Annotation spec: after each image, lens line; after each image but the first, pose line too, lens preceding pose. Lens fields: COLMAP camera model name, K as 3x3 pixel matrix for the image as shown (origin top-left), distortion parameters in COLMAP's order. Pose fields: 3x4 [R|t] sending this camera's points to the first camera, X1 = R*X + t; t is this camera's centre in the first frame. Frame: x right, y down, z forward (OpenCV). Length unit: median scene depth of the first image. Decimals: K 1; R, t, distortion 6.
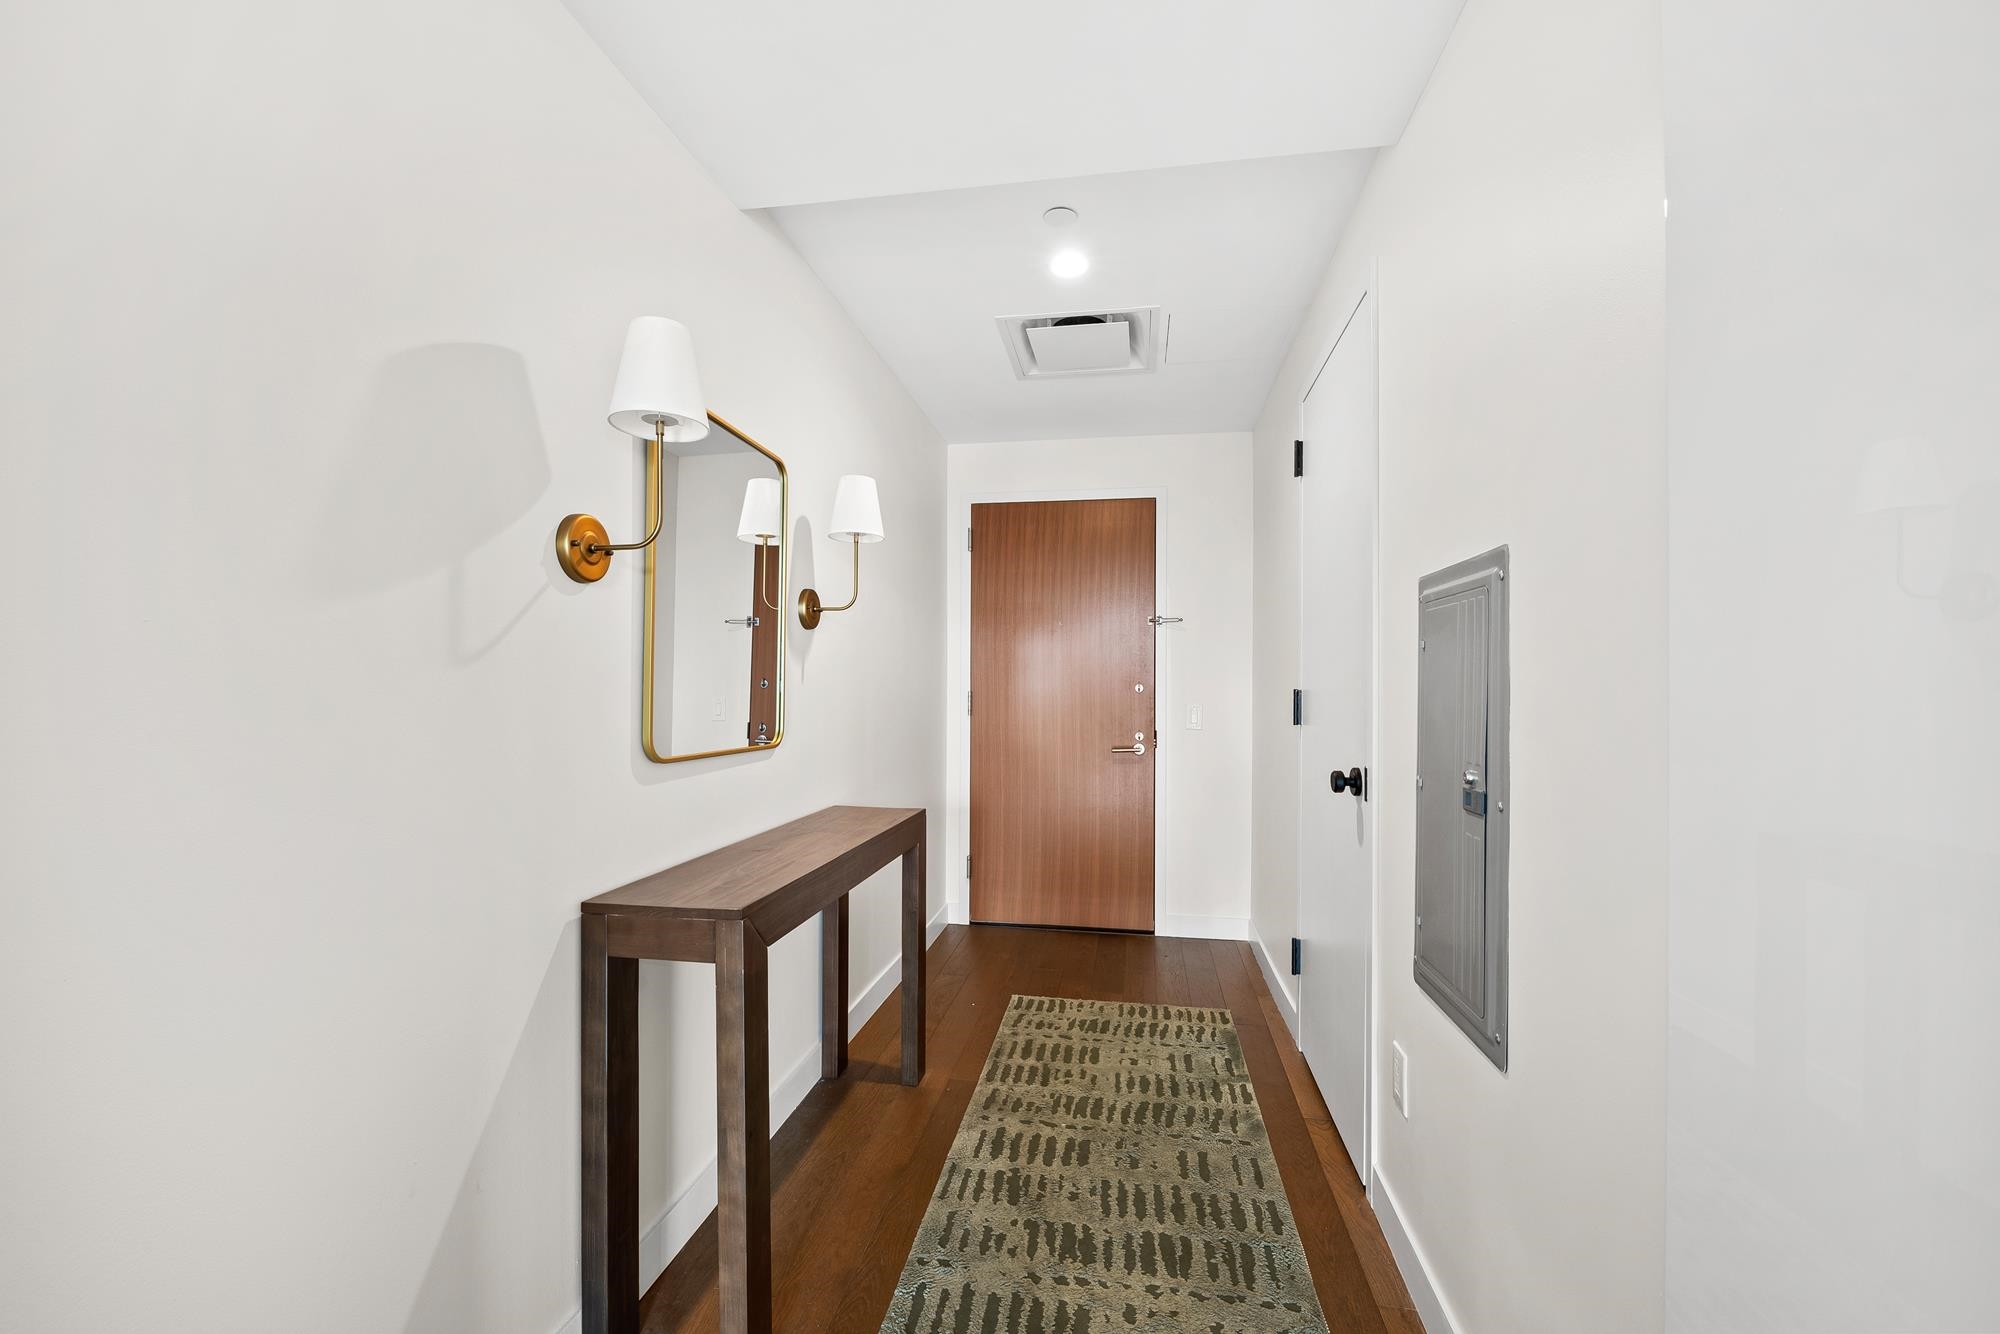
lens RADIAL K [[848.7, 0, 996.1], [0, 848.7, 687.4], [0, 0, 1]] dist [-0.000727, -0.000015]
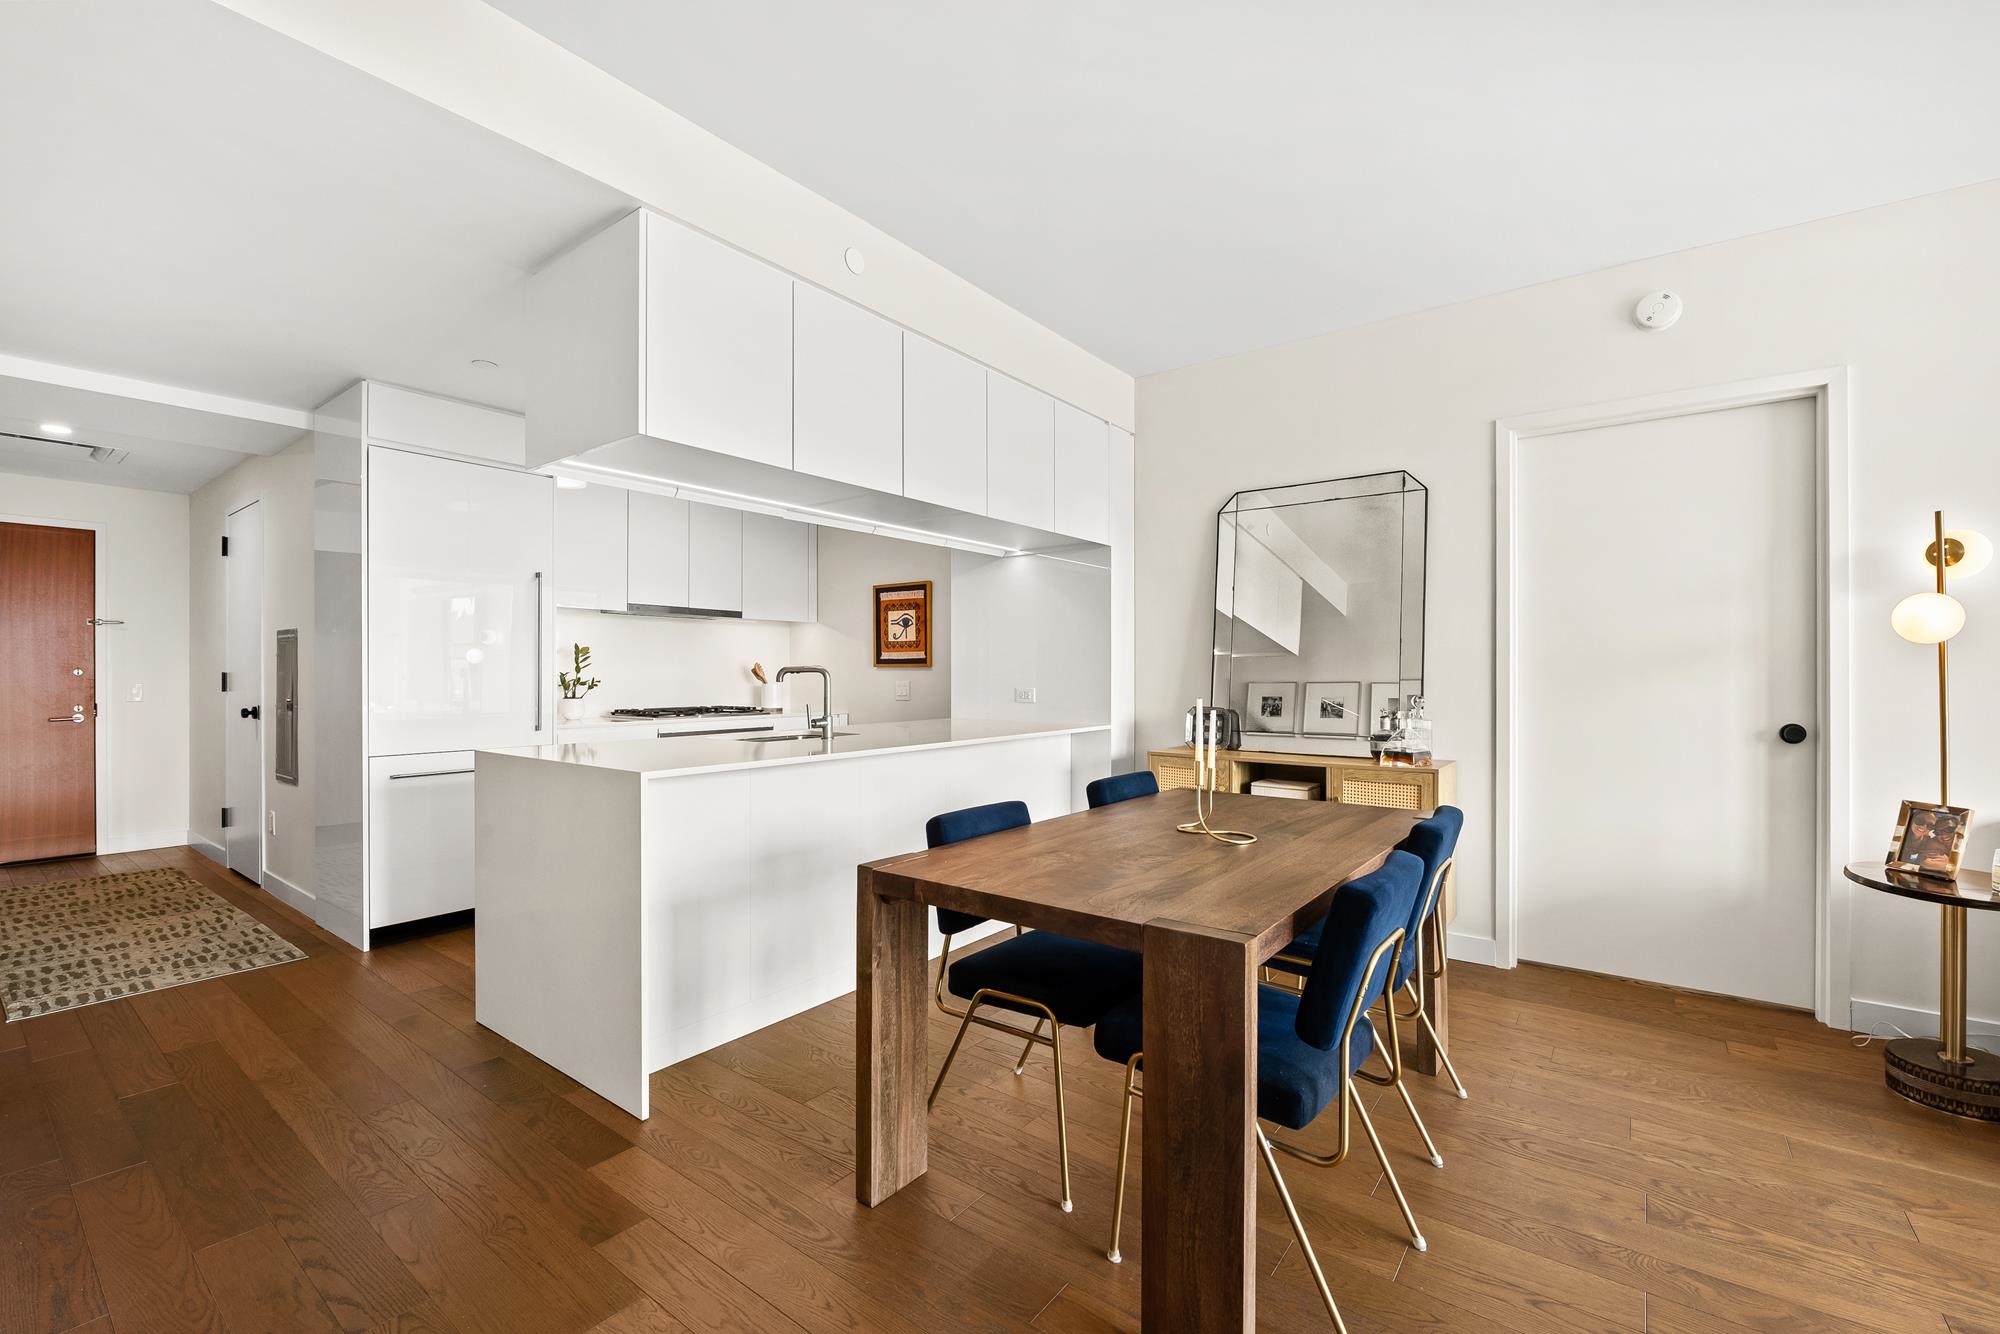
lens RADIAL K [[838.0, 0, 996.8], [0, 838.0, 676.9], [0, 0, 1]] dist [-0.010612, -0.000287]
pose [[0.475691, -0.008229, 0.879574, -0.289328], [0.002232, 0.999964, 0.008148, 0.000402], [-0.879610, -0.001913, 0.475692, -0.889749]]
